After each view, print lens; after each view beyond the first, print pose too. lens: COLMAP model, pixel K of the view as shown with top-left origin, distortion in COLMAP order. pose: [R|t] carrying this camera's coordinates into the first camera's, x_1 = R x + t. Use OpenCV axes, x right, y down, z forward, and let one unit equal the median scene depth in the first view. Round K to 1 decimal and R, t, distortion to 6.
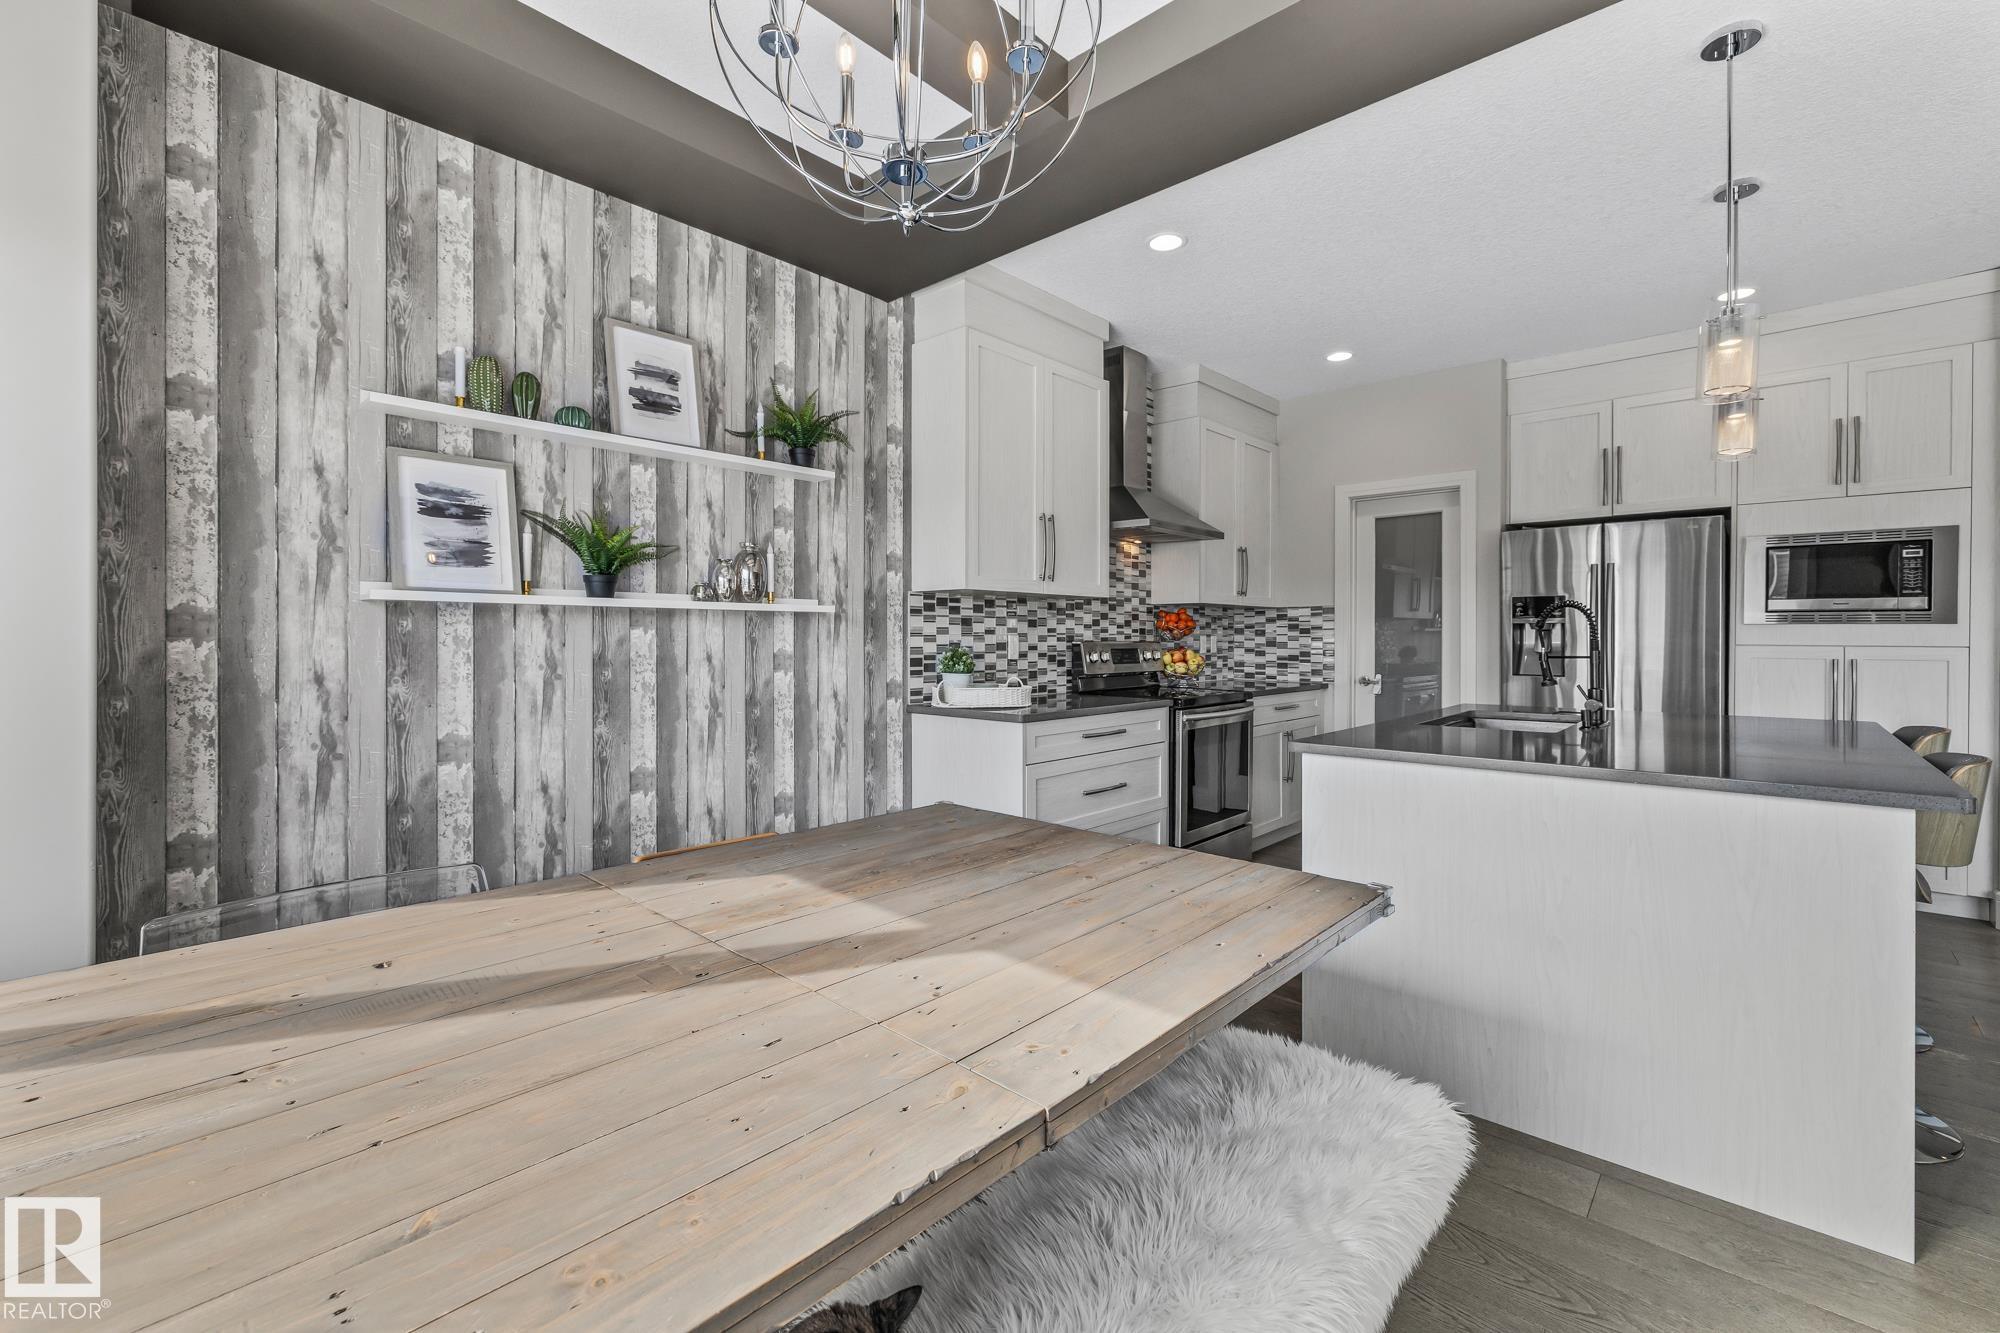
lens RADIAL K [[847.7, 0, 995.3], [0, 847.7, 635.0], [0, 0, 1]] dist [0.000316, -0.000033]
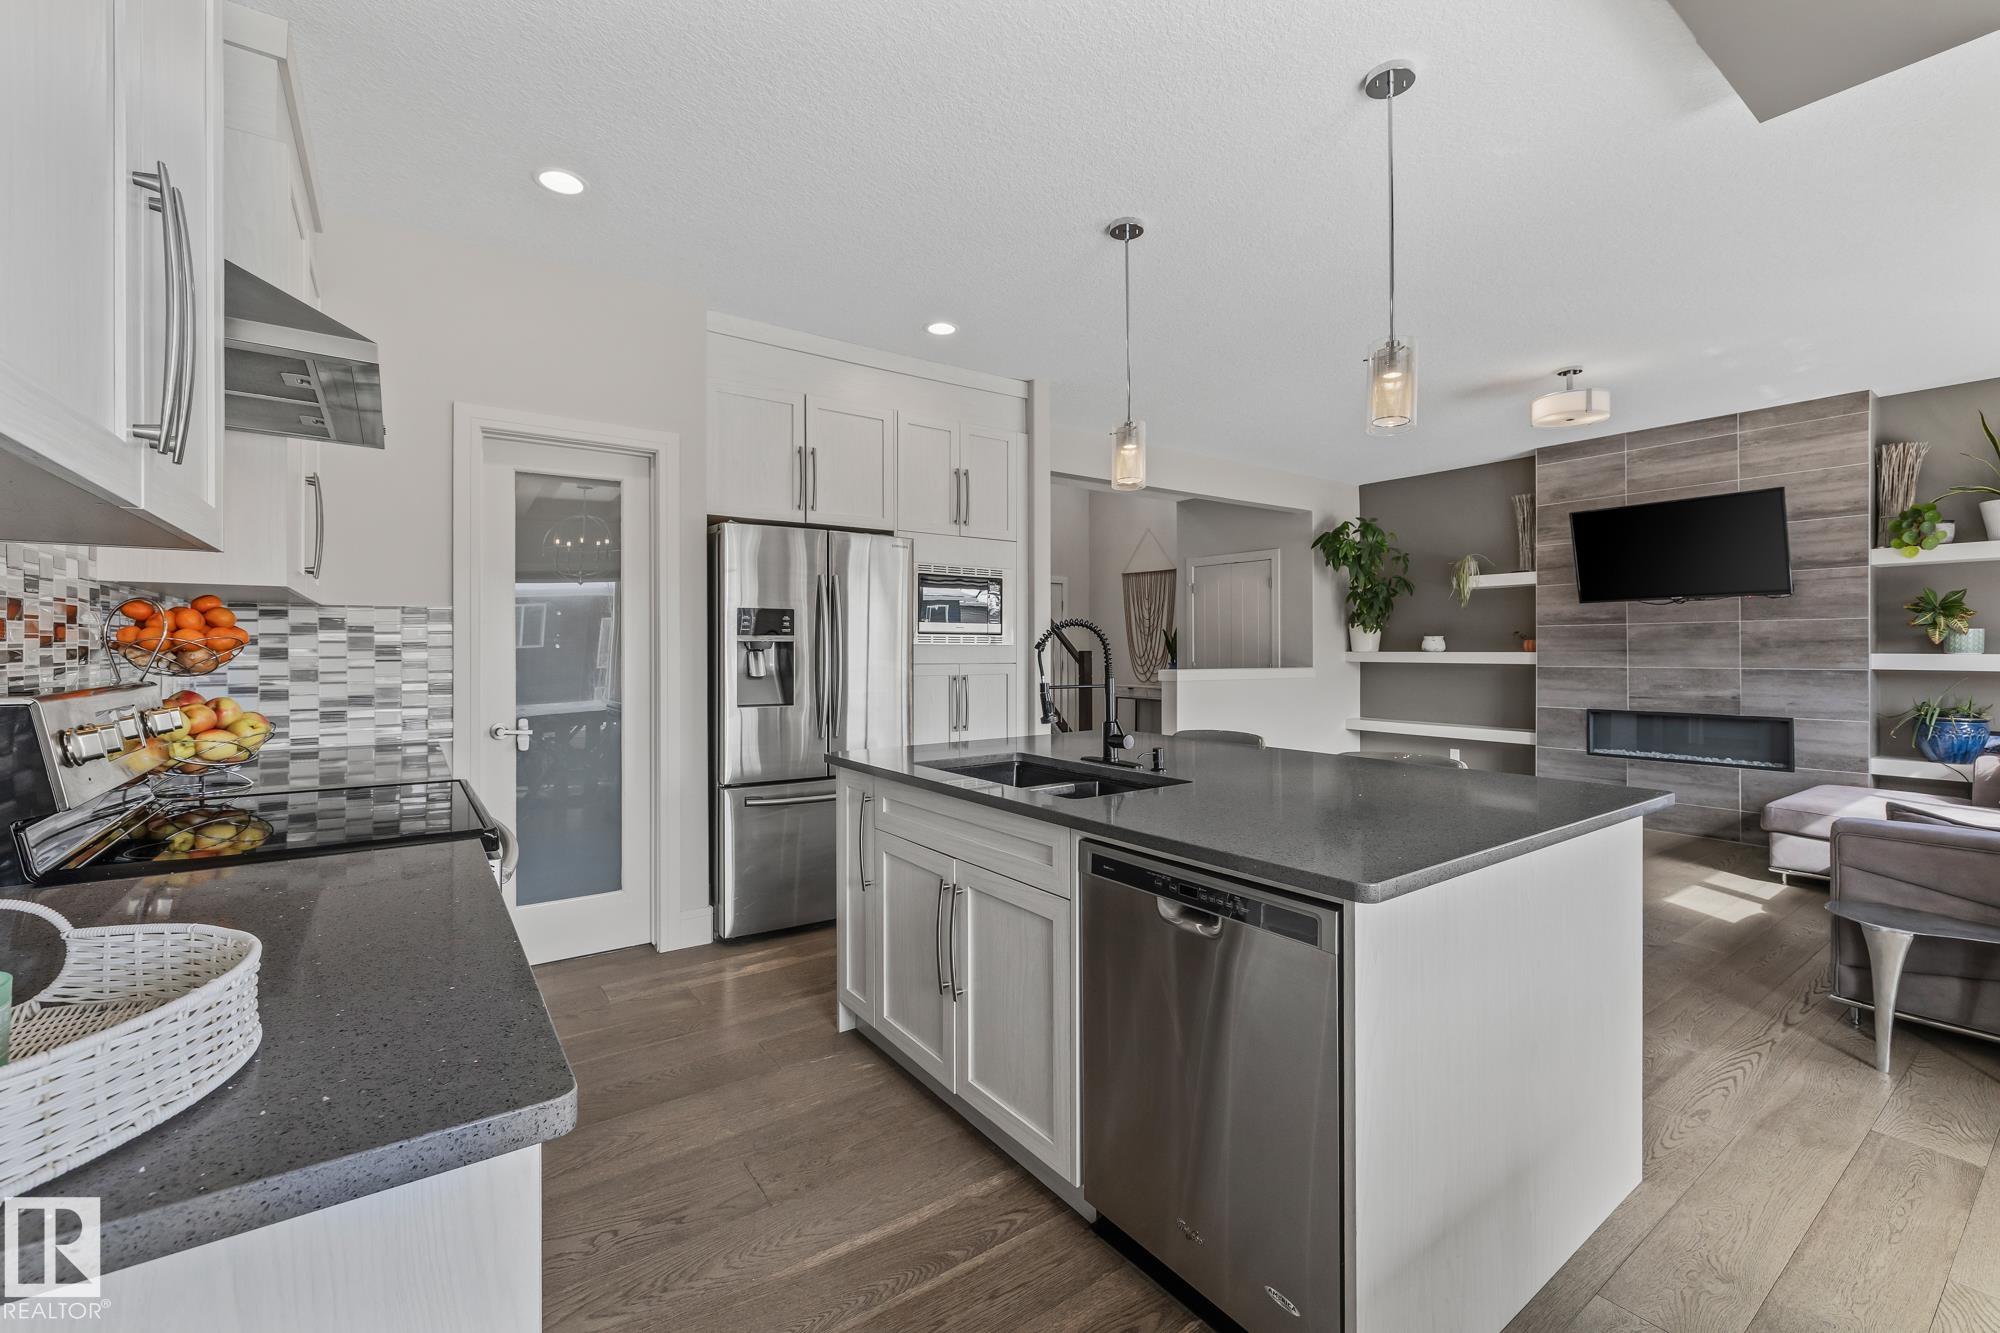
lens RADIAL K [[841.9, 0, 1003.9], [0, 841.9, 646.9], [0, 0, 1]] dist [0.000312, 0.000399]
pose [[0.203754, 0.000301, 0.979022, -0.120871], [-0.000432, 1.000000, -0.000217, -0.010093], [-0.979022, -0.000378, 0.203754, 0.706797]]
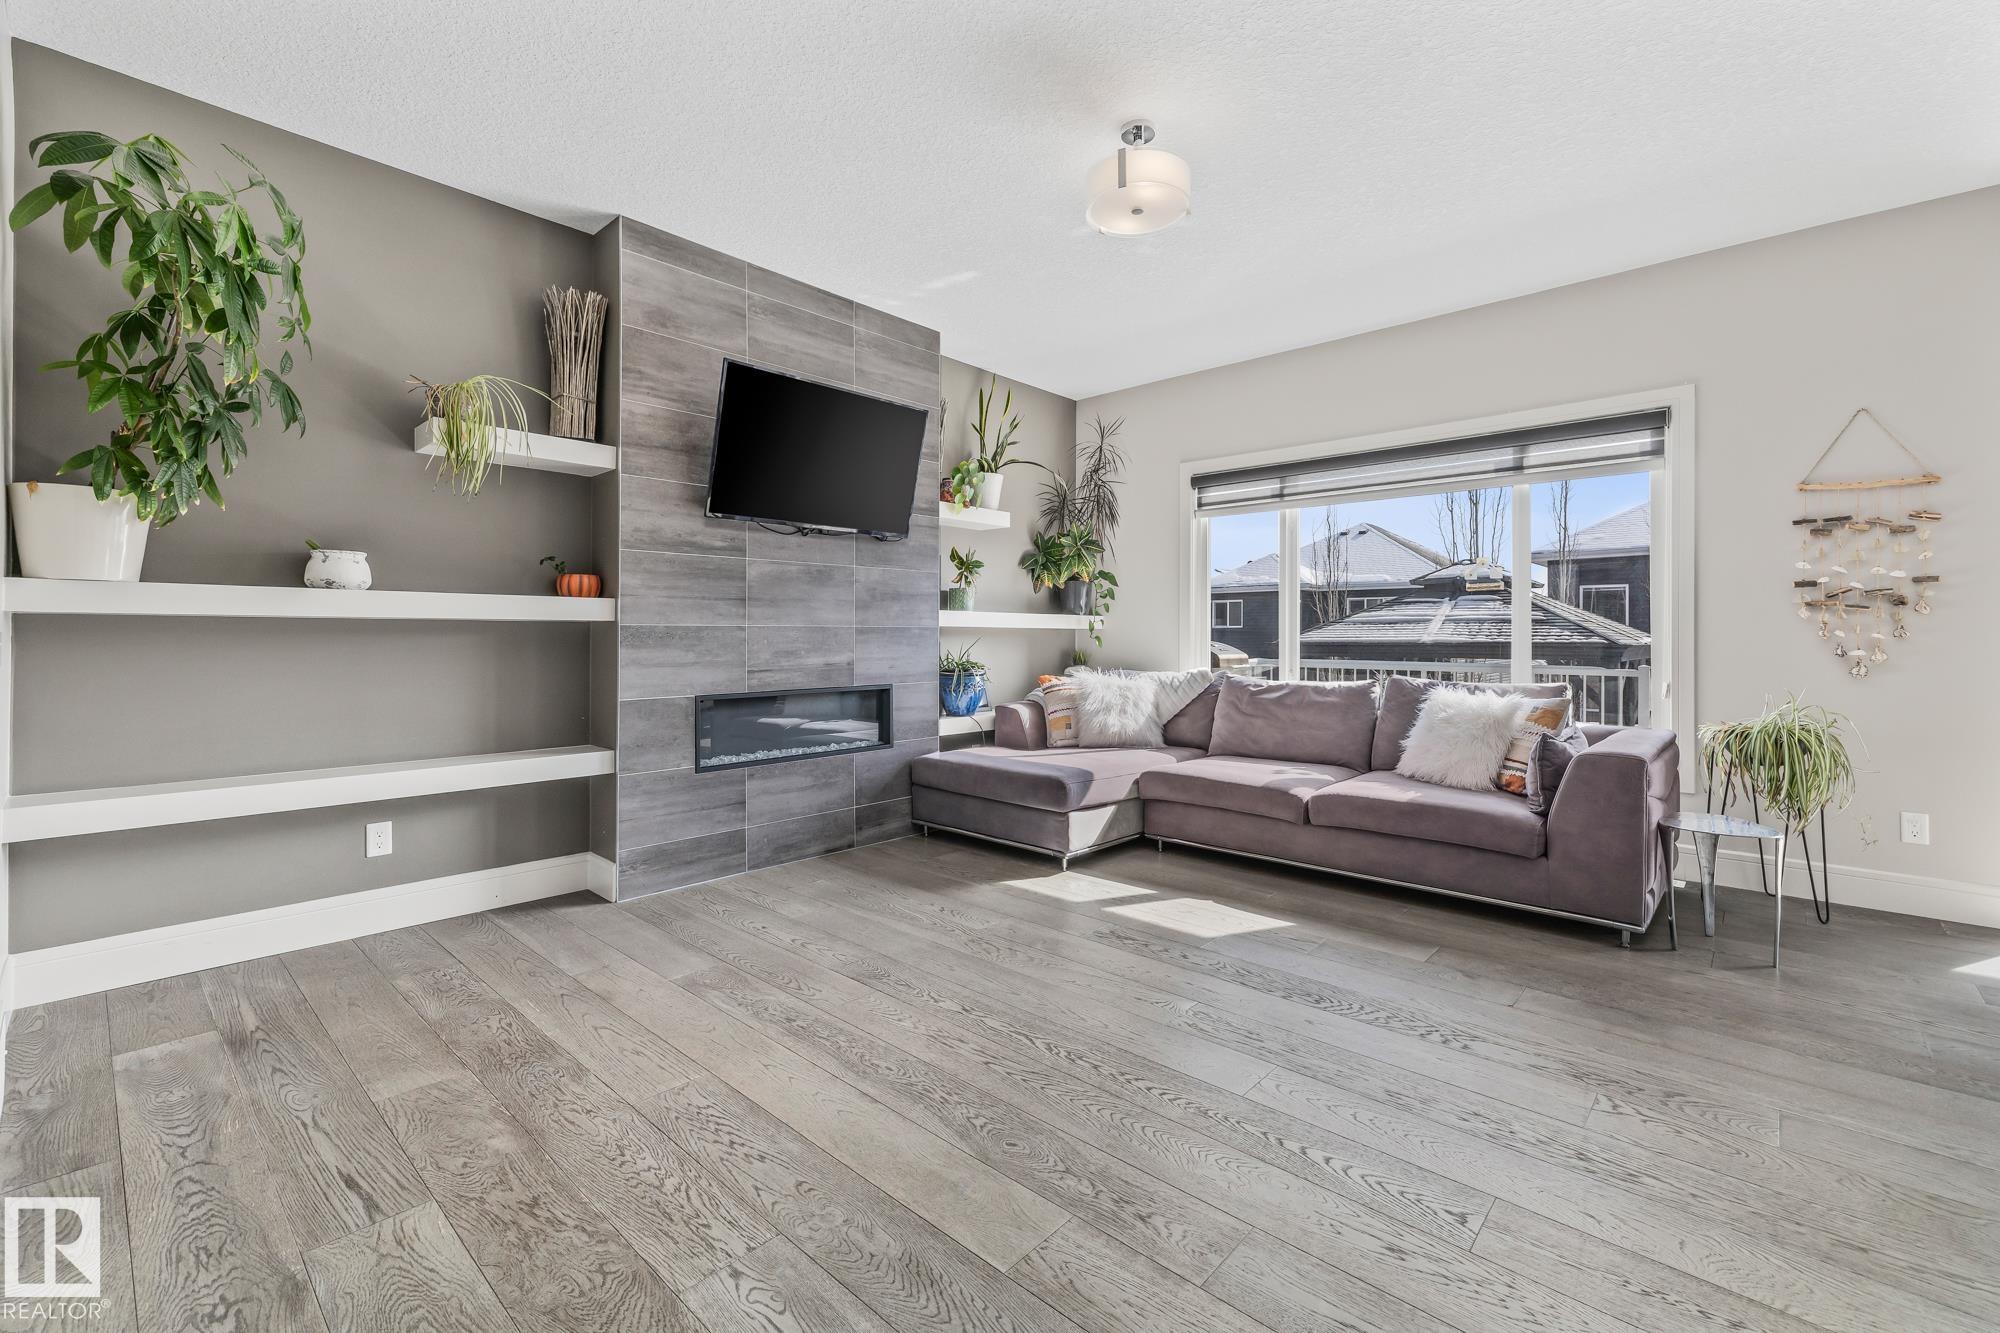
lens RADIAL K [[847.7, 0, 995.3], [0, 847.7, 635.0], [0, 0, 1]] dist [0.000316, -0.000033]
pose [[-0.999985, -0.003880, 0.003785, 1.317226], [-0.003895, 0.999985, -0.003793, 0.040142], [-0.003771, -0.003808, -0.999986, 0.903125]]
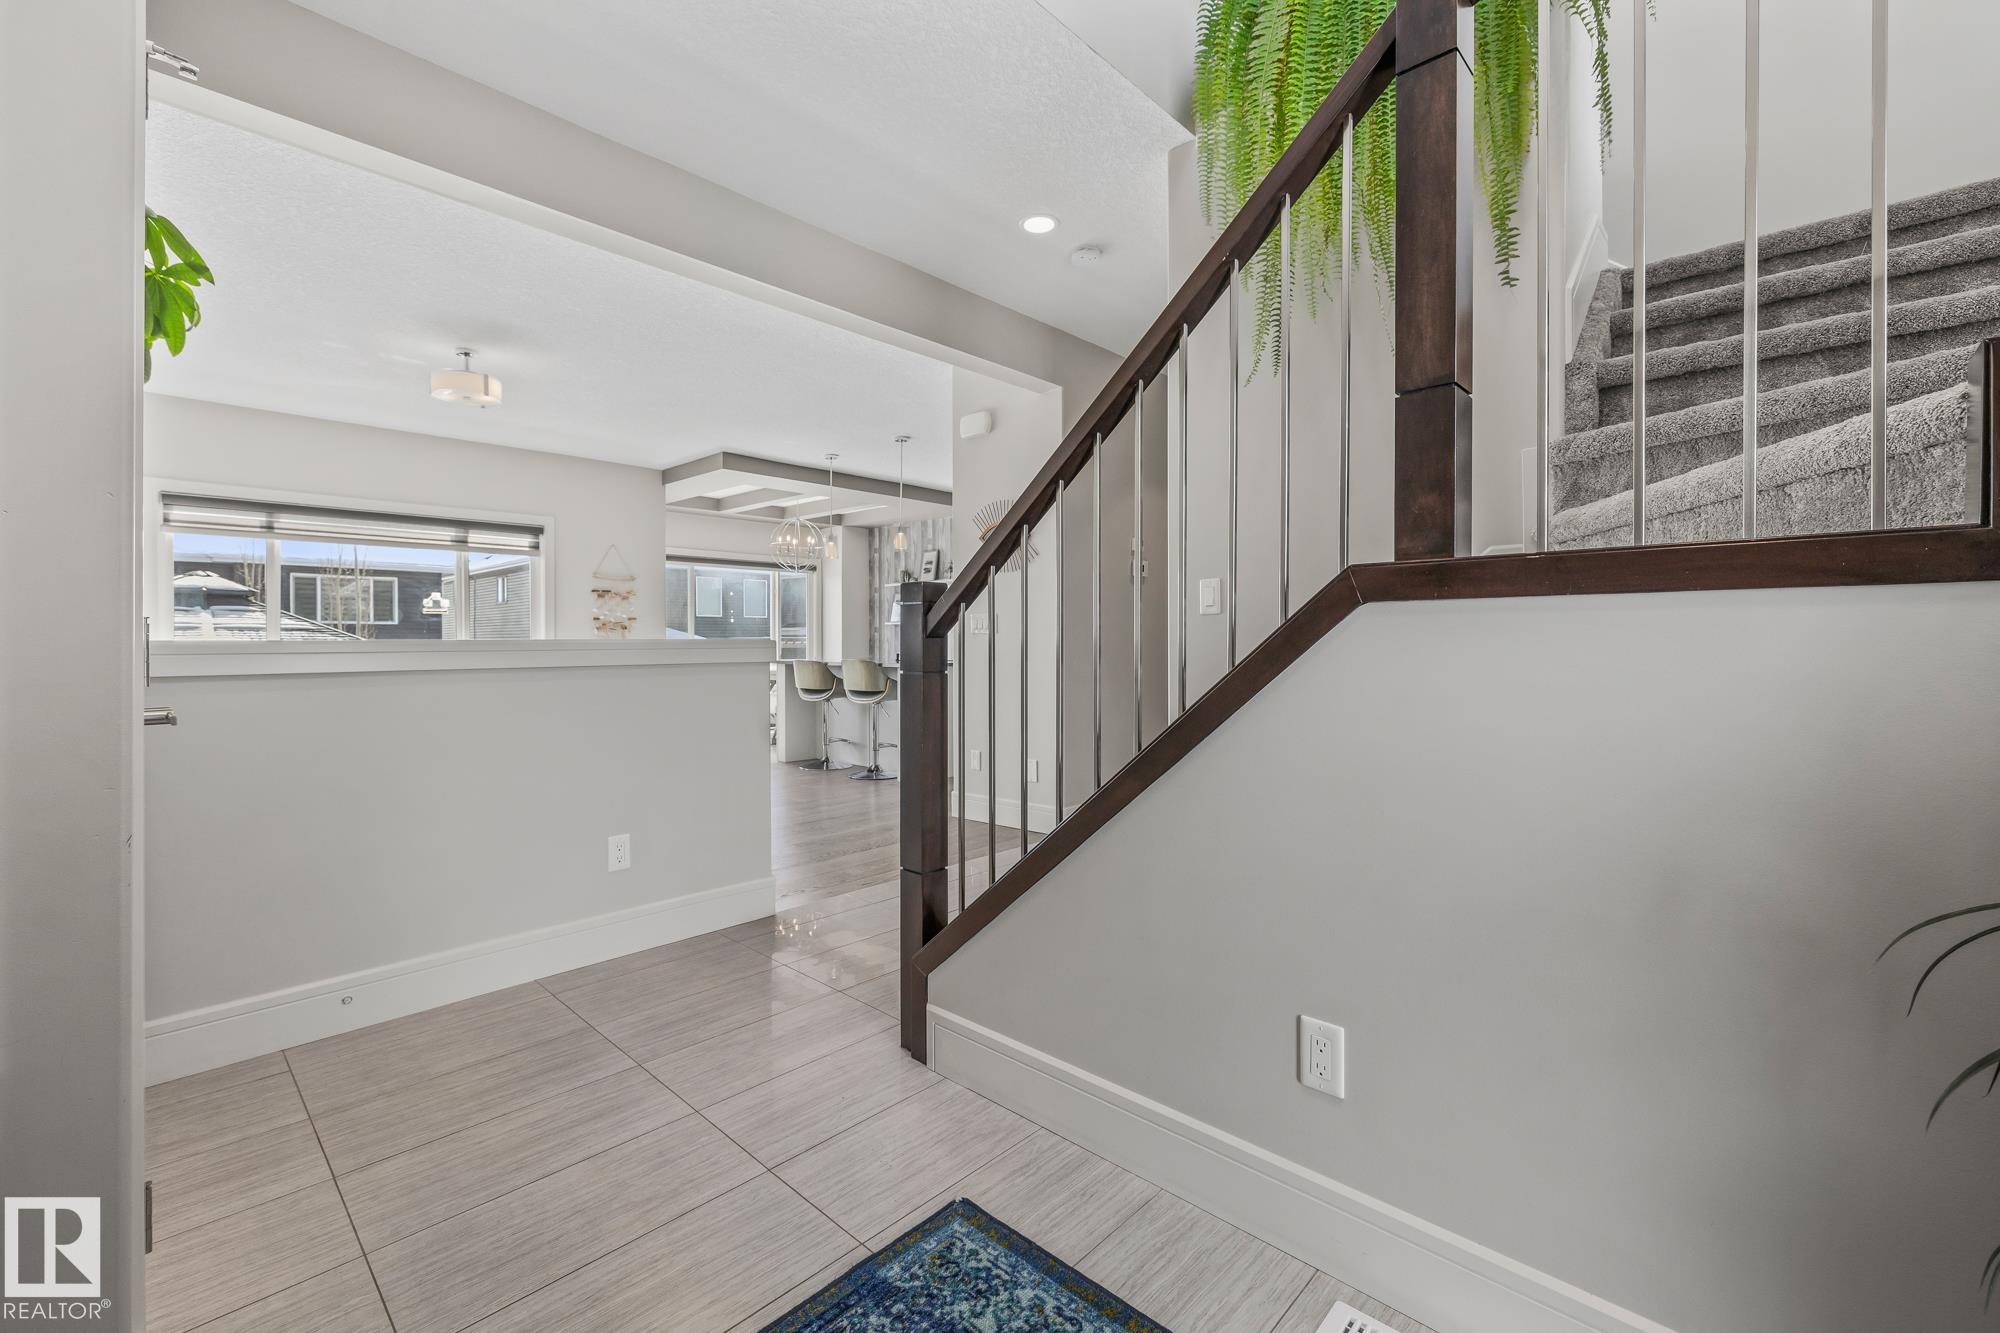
lens RADIAL K [[833.5, 0, 996.0], [0, 833.5, 645.2], [0, 0, 1]] dist [-0.000076, 0.000003]
pose [[-0.014597, 0.003843, -0.999886, 2.437376], [0.004297, 0.999984, 0.003781, 0.038751], [0.999884, -0.004242, -0.014613, 0.980697]]
